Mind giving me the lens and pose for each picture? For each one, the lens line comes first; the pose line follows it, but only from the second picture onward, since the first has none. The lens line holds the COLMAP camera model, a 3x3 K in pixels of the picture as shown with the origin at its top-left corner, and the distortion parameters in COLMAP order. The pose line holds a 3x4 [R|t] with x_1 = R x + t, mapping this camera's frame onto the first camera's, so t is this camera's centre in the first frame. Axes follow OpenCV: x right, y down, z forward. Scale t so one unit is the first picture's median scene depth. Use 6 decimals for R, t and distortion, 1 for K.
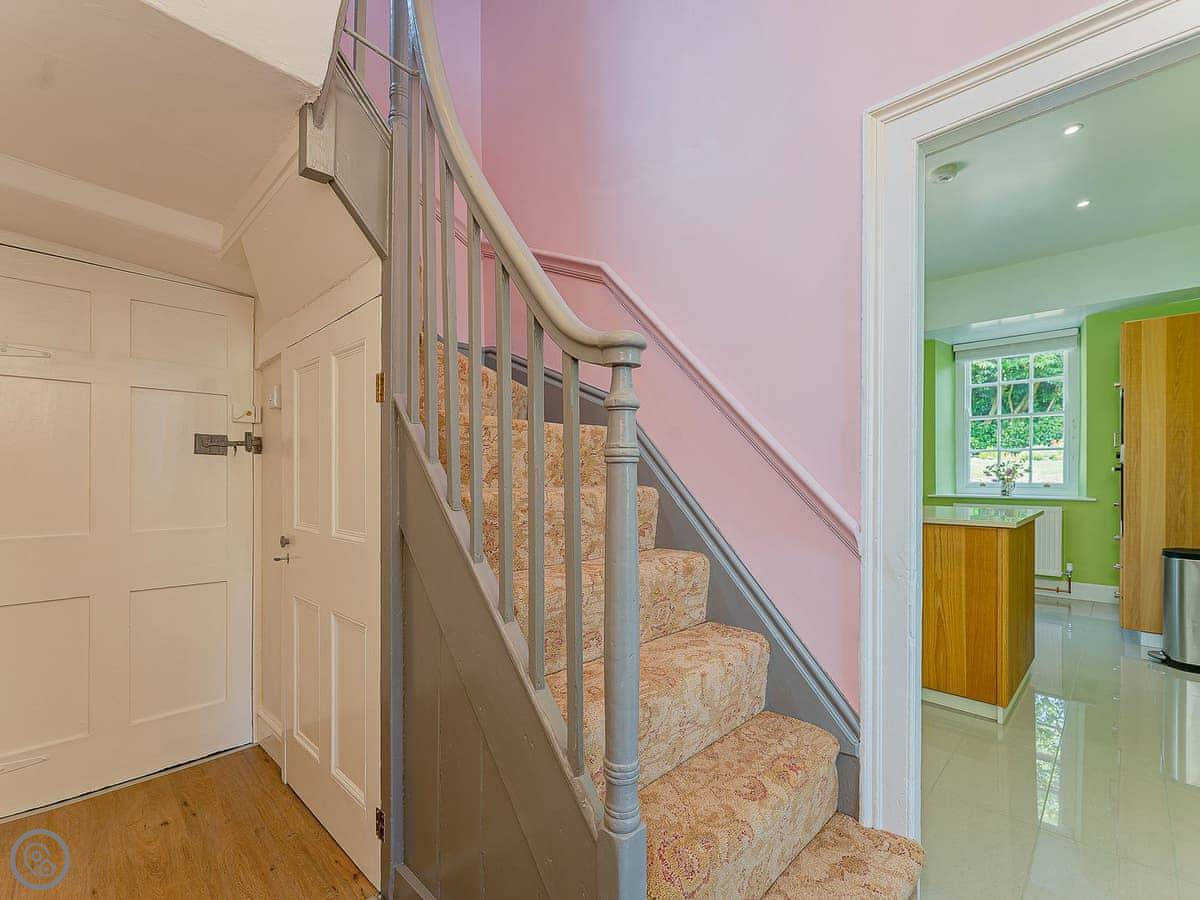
lens RADIAL K [[541.1, 0, 591.6], [0, 541.1, 474.7], [0, 0, 1]] dist [-0.004902, -0.001296]
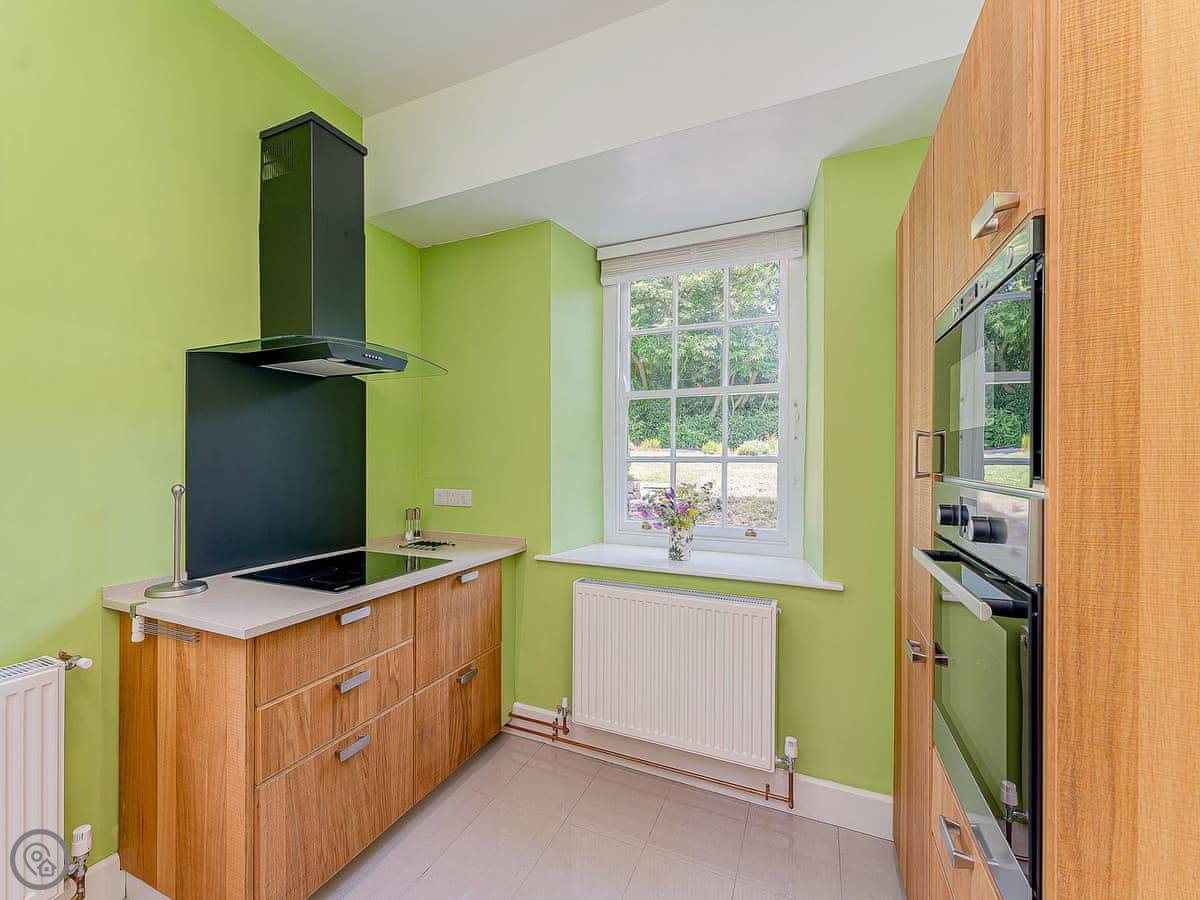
lens RADIAL K [[535.1, 0, 546.4], [0, 535.1, 461.3], [0, 0, 1]] dist [-0.003400, -0.000355]
pose [[0.950284, 0.002024, 0.311377, 0.562583], [-0.002451, 0.999997, 0.000979, -0.050712], [-0.311374, -0.001693, 0.950286, 0.648137]]
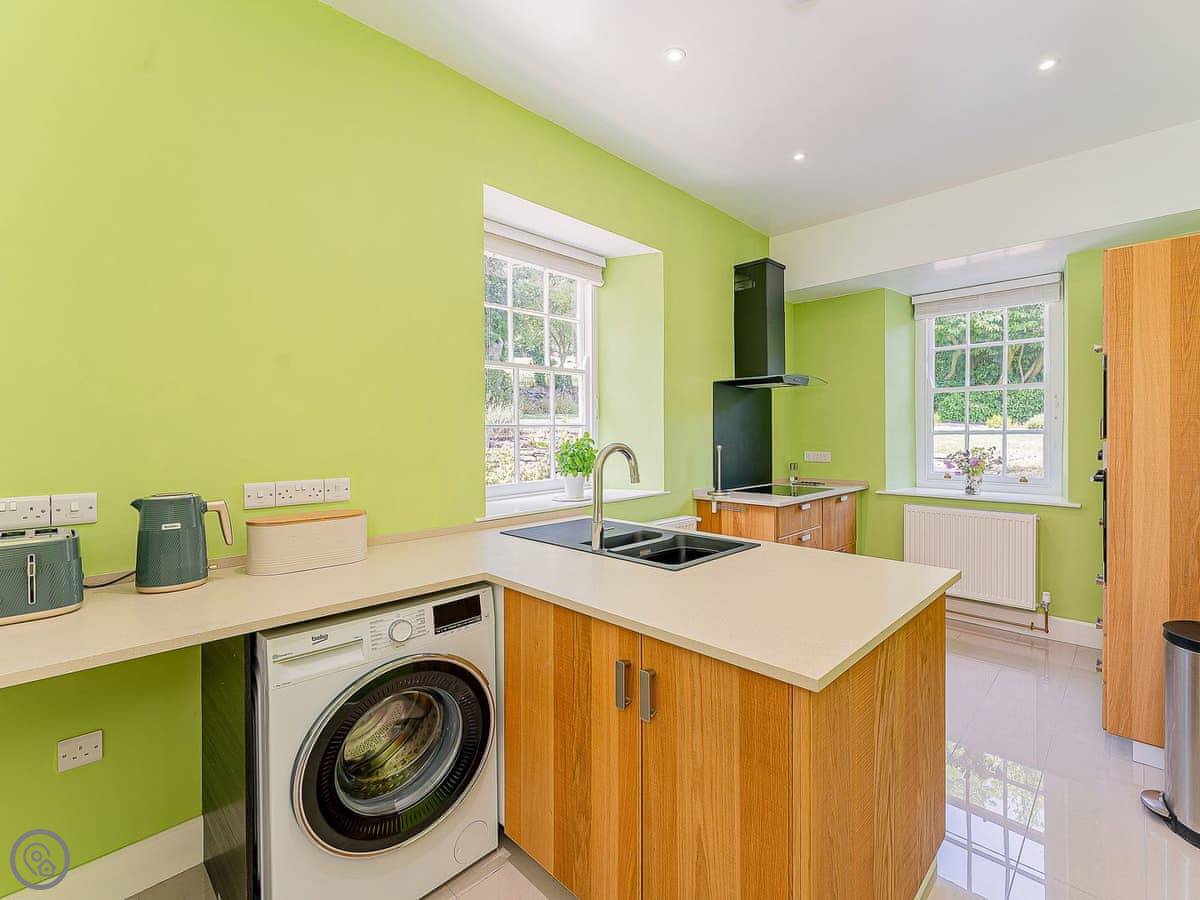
lens RADIAL K [[541.1, 0, 661.8], [0, 541.1, 437.2], [0, 0, 1]] dist [-0.004902, -0.001296]
pose [[0.998221, -0.002421, 0.059579, 0.315346], [0.002347, 0.999996, 0.001315, -0.046855], [-0.059582, -0.001172, 0.998223, 0.292410]]
